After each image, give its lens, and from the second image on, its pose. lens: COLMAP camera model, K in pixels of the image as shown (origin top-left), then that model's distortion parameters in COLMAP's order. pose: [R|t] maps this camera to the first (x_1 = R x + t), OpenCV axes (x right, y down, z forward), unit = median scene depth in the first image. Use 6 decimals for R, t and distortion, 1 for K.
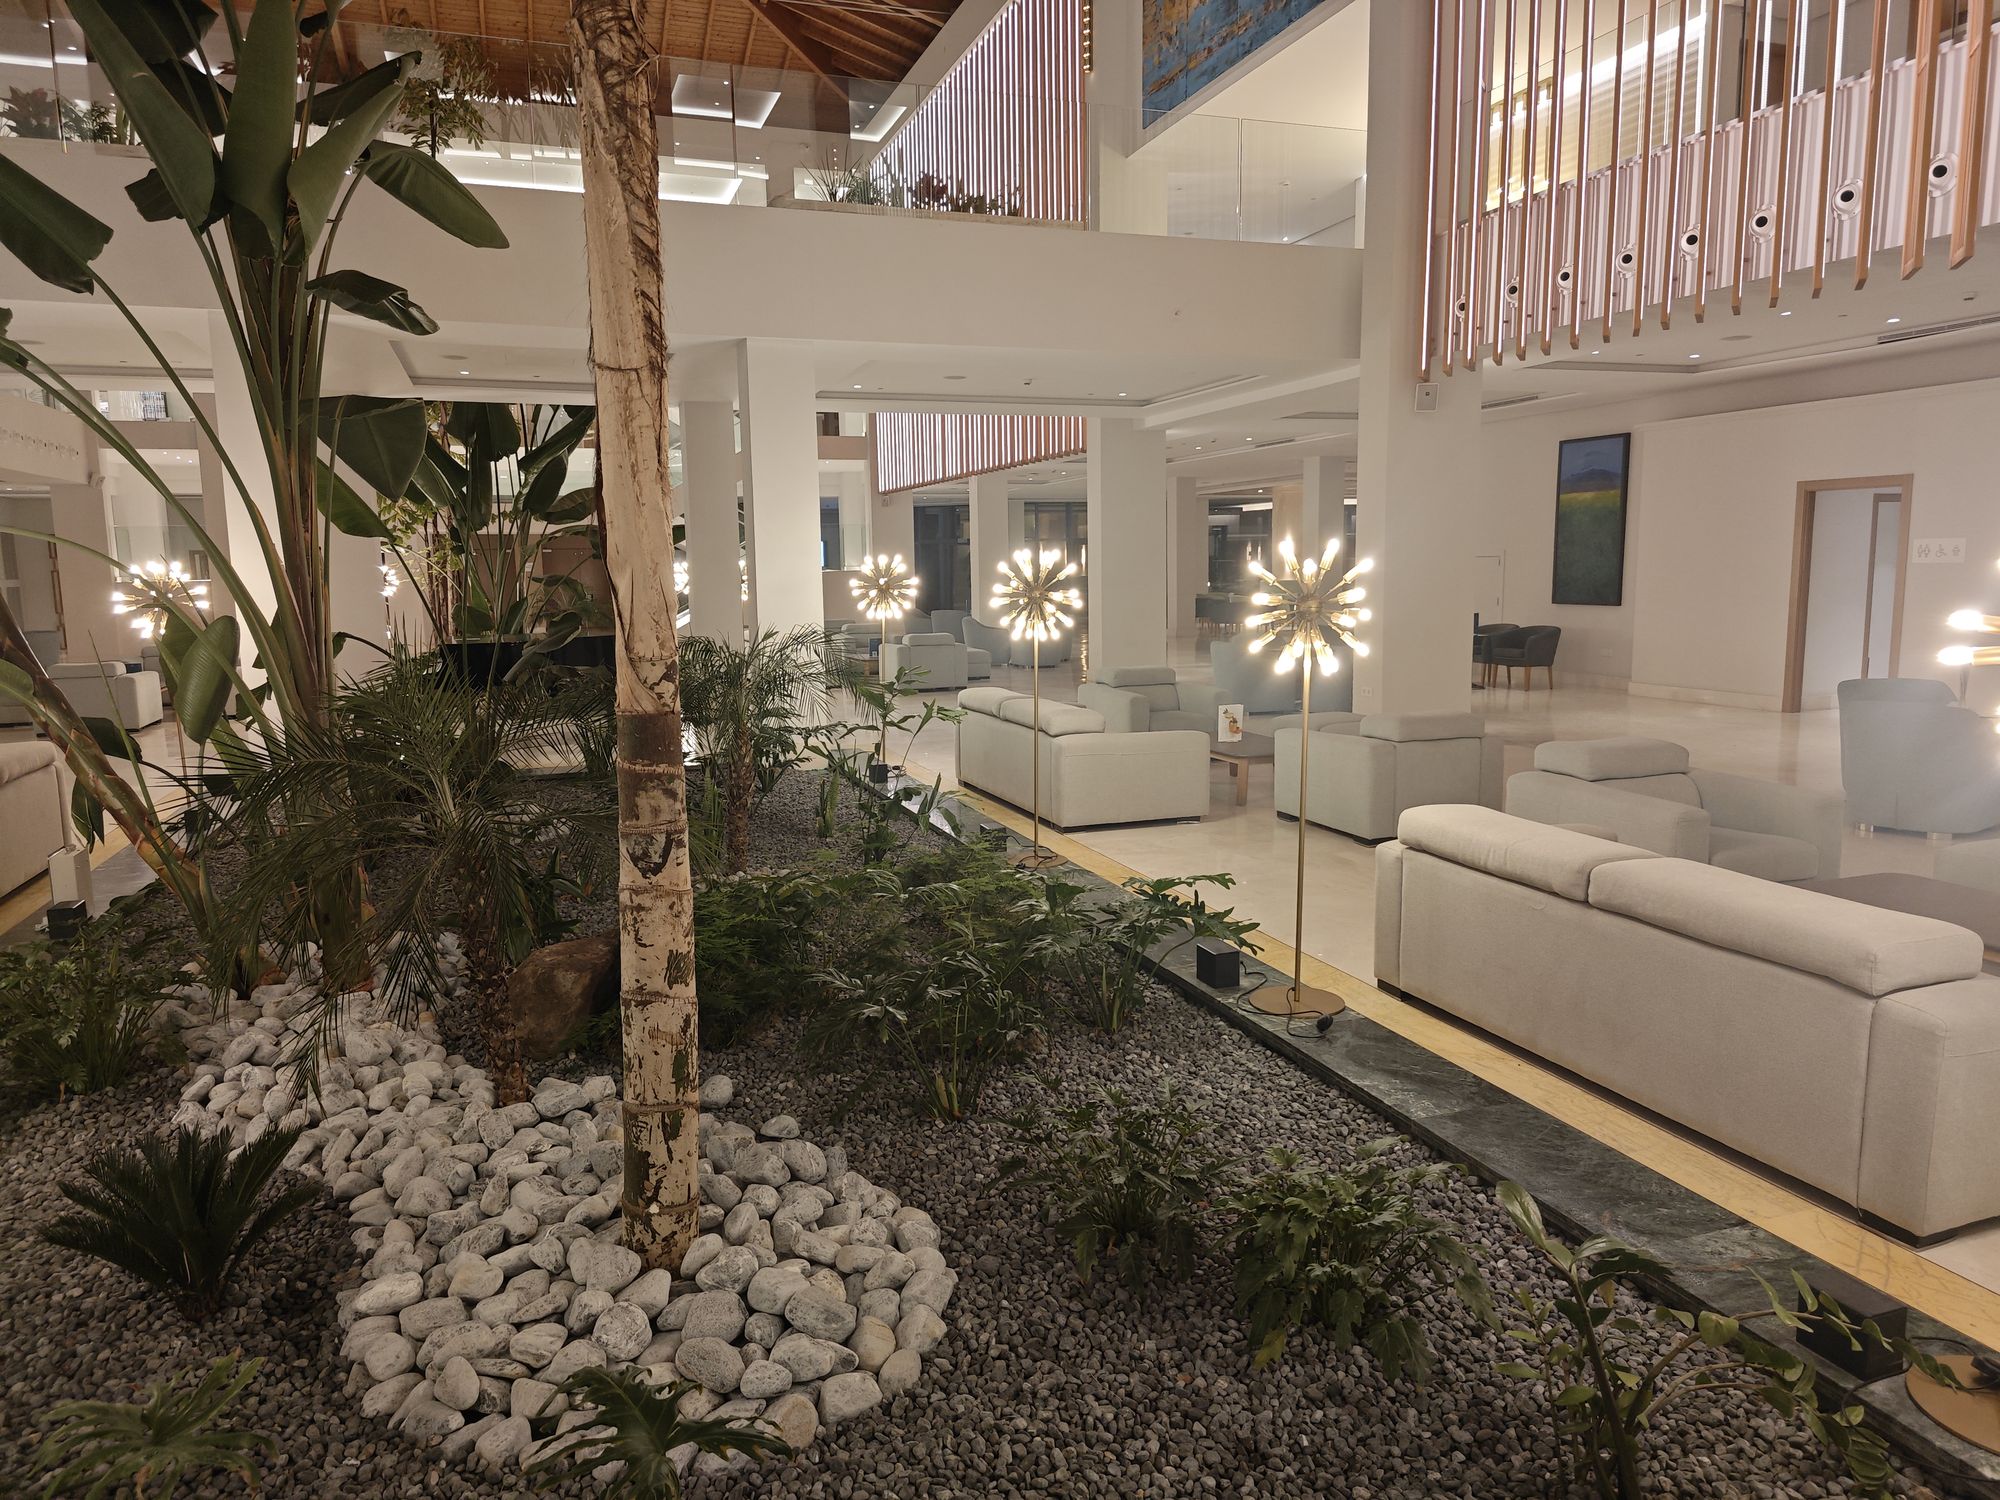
lens RADIAL K [[1351.8, 0, 1005.9], [0, 1351.8, 743.2], [0, 0, 1]] dist [0.043398, -0.035353]
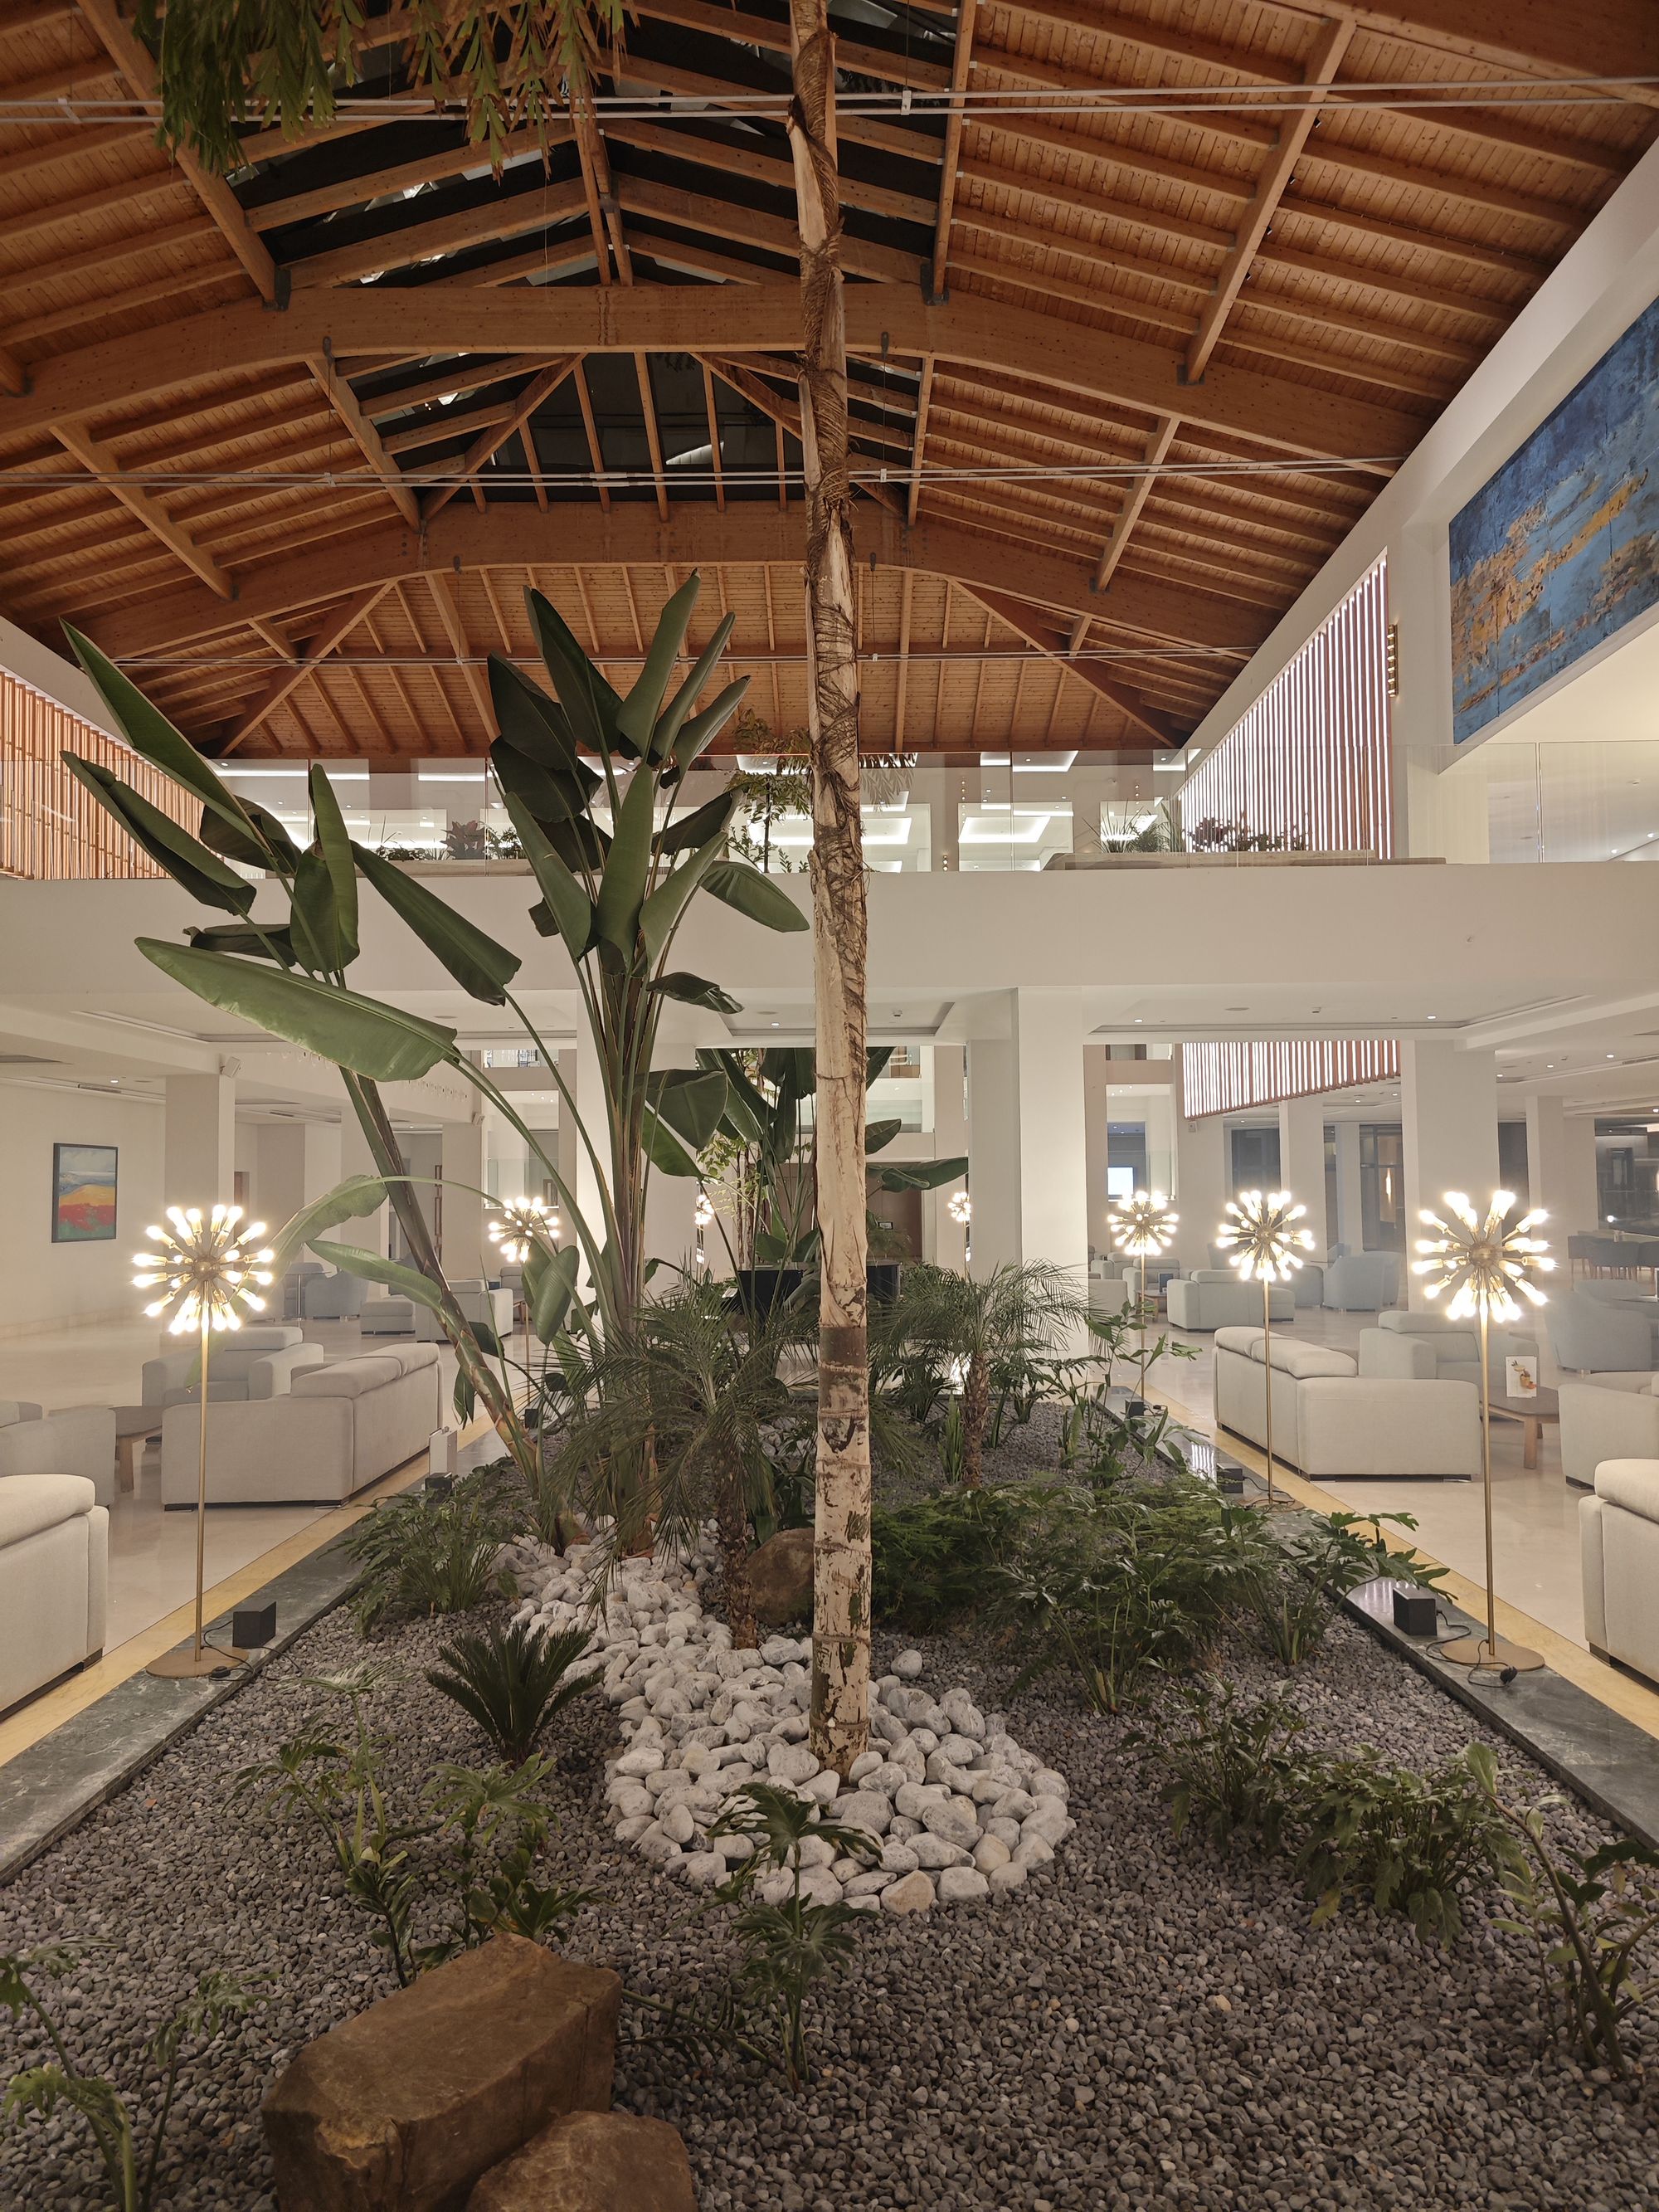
lens RADIAL K [[1494.9, 0, 833.7], [0, 1494.9, 1108.2], [0, 0, 1]] dist [0.043398, -0.035353]
pose [[0.942145, -0.013377, -0.334939, 0.139989], [-0.048526, 0.983235, -0.175768, 0.016225], [0.331675, 0.181852, 0.925701, -0.254063]]
